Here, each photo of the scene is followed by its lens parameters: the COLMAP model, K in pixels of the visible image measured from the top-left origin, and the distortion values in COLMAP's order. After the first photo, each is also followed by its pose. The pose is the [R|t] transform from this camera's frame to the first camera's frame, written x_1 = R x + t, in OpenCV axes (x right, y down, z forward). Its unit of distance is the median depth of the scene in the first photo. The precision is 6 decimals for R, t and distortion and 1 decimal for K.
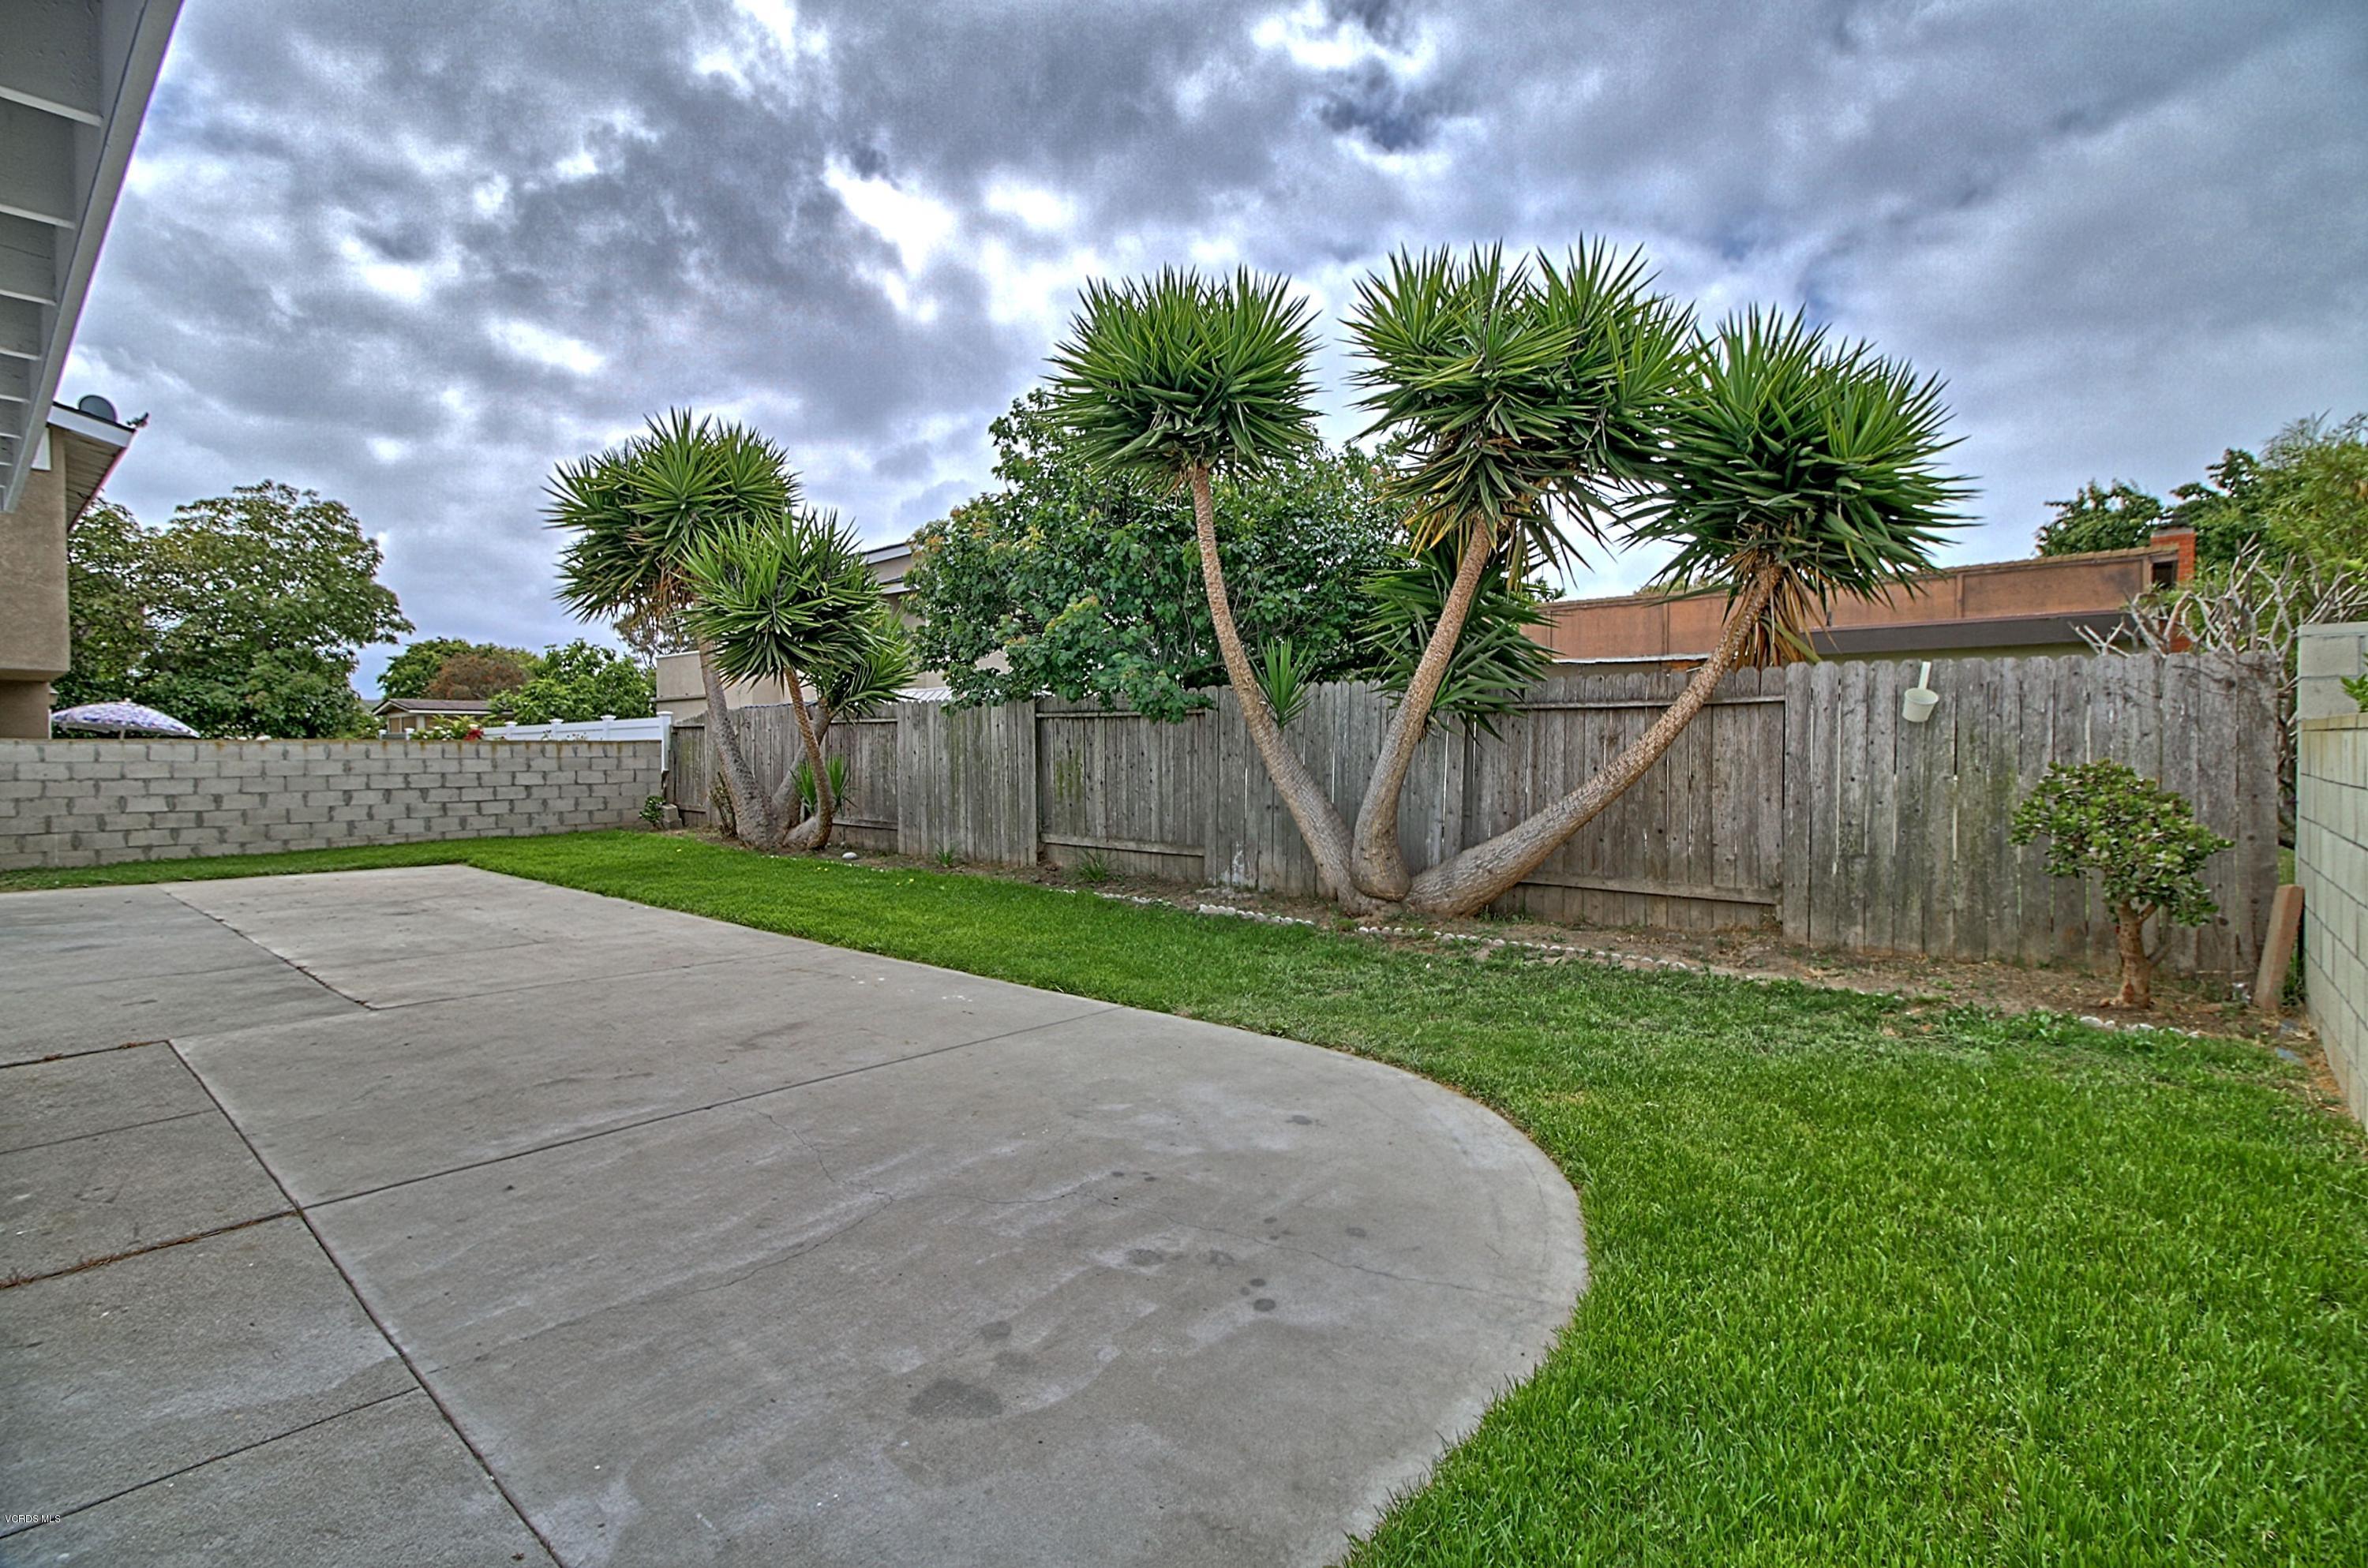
lens RADIAL K [[1088.4, 0, 1197.7], [0, 1088.4, 761.4], [0, 0, 1]] dist [-0.015589, 0.012372]
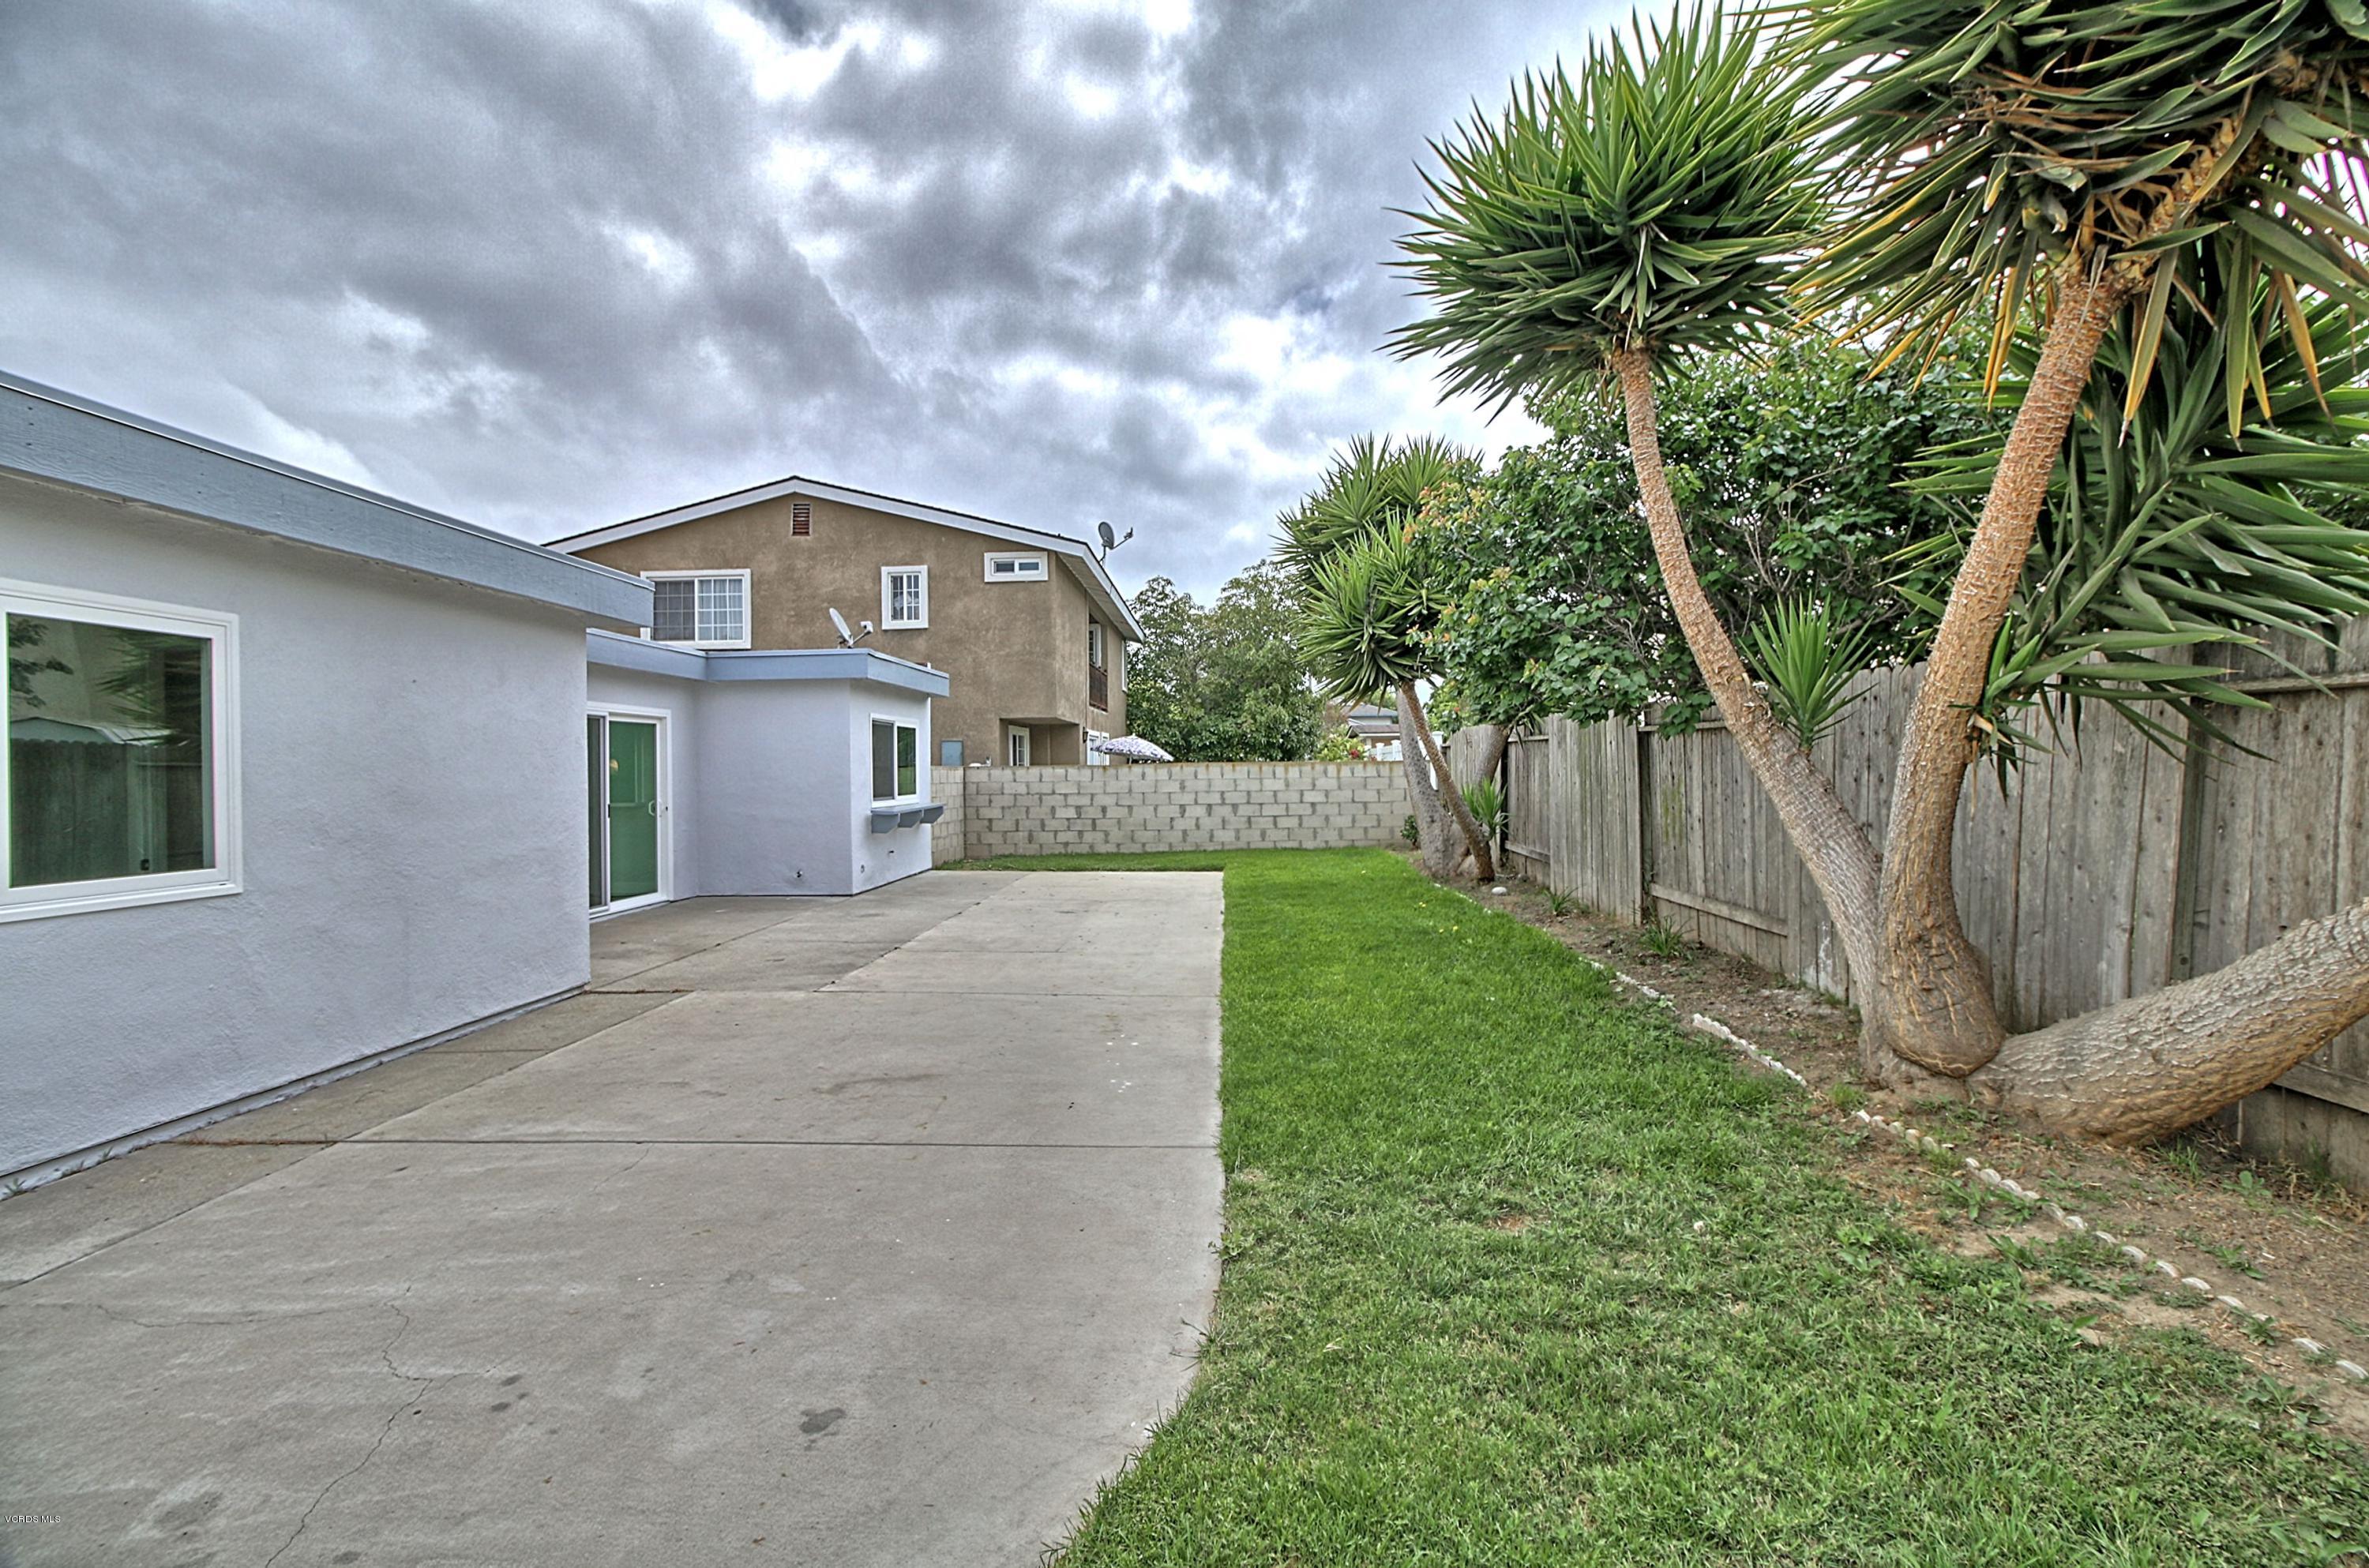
lens RADIAL K [[1100.5, 0, 1200.9], [0, 1100.5, 766.0], [0, 0, 1]] dist [-0.031144, 0.023116]
pose [[0.628344, -0.006812, -0.777906, 0.258543], [0.001562, 0.999971, -0.007495, -0.010007], [0.777934, 0.003494, 0.628336, 0.290224]]
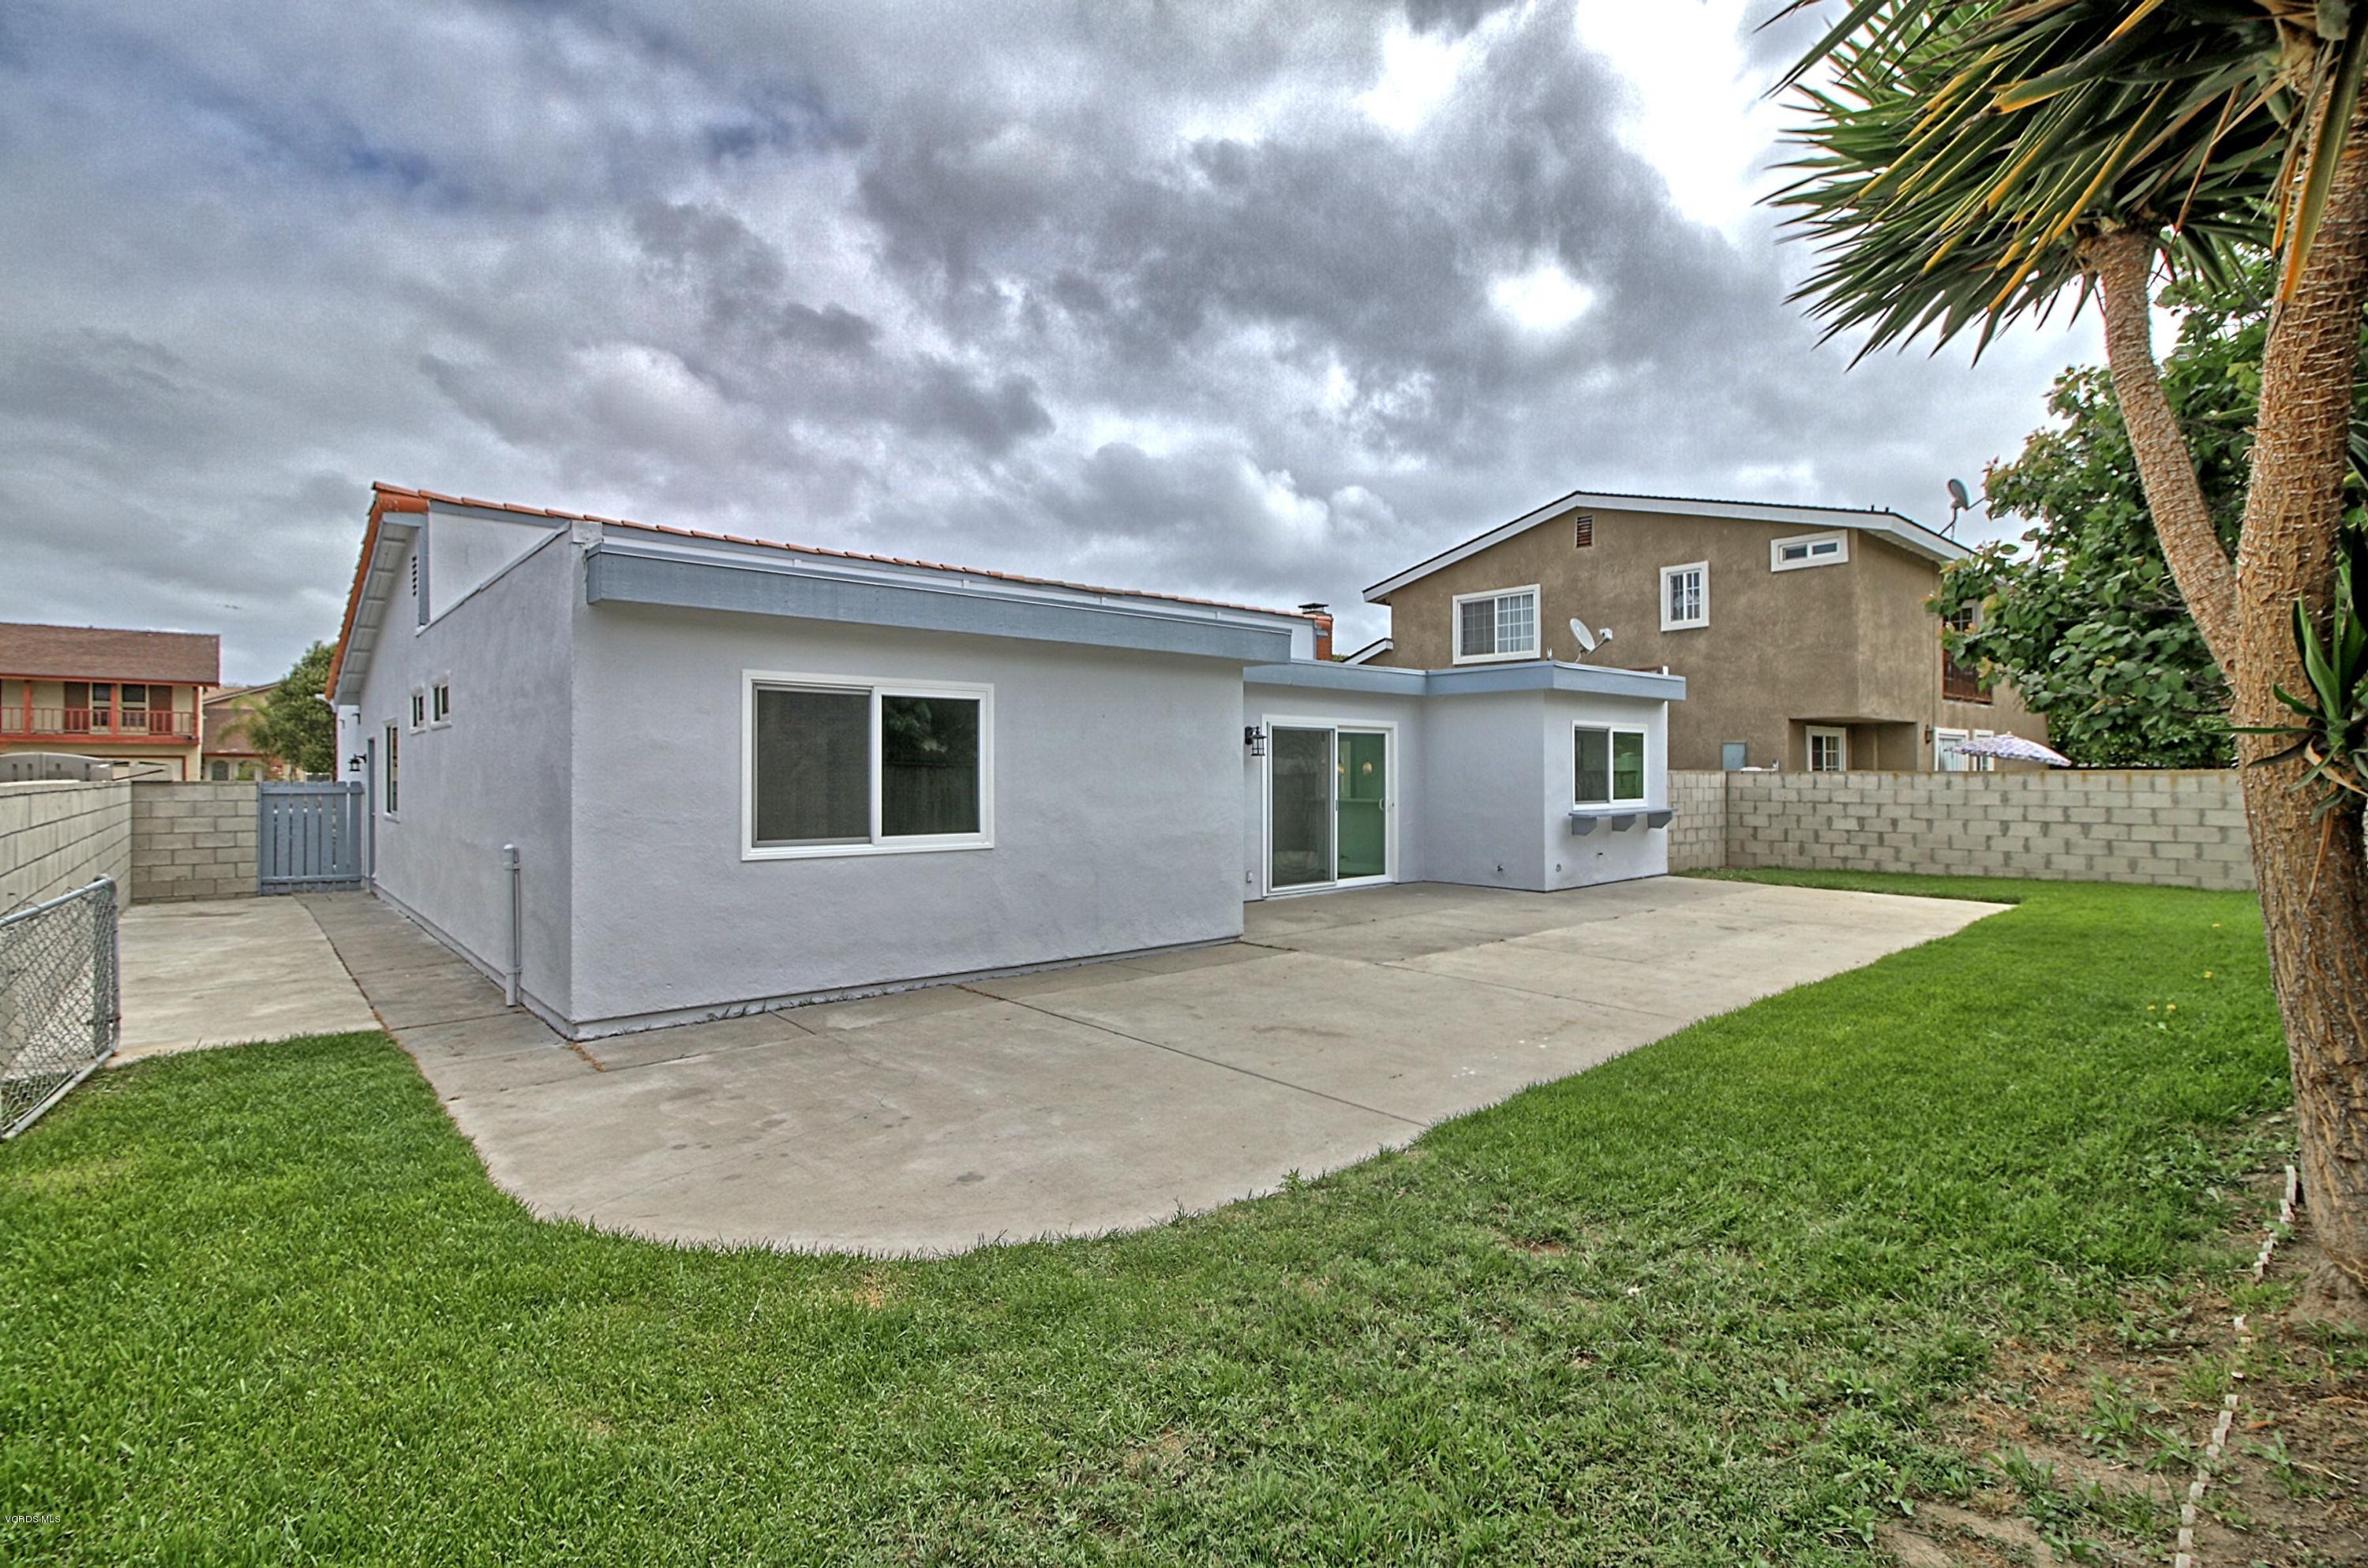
lens RADIAL K [[1100.0, 0, 1200.4], [0, 1100.0, 766.0], [0, 0, 1]] dist [-0.031144, 0.023116]
pose [[-0.123494, -0.000294, -0.992345, 0.394309], [-0.012055, 0.999927, 0.001204, -0.020933], [0.992272, 0.012111, -0.123489, 0.487303]]
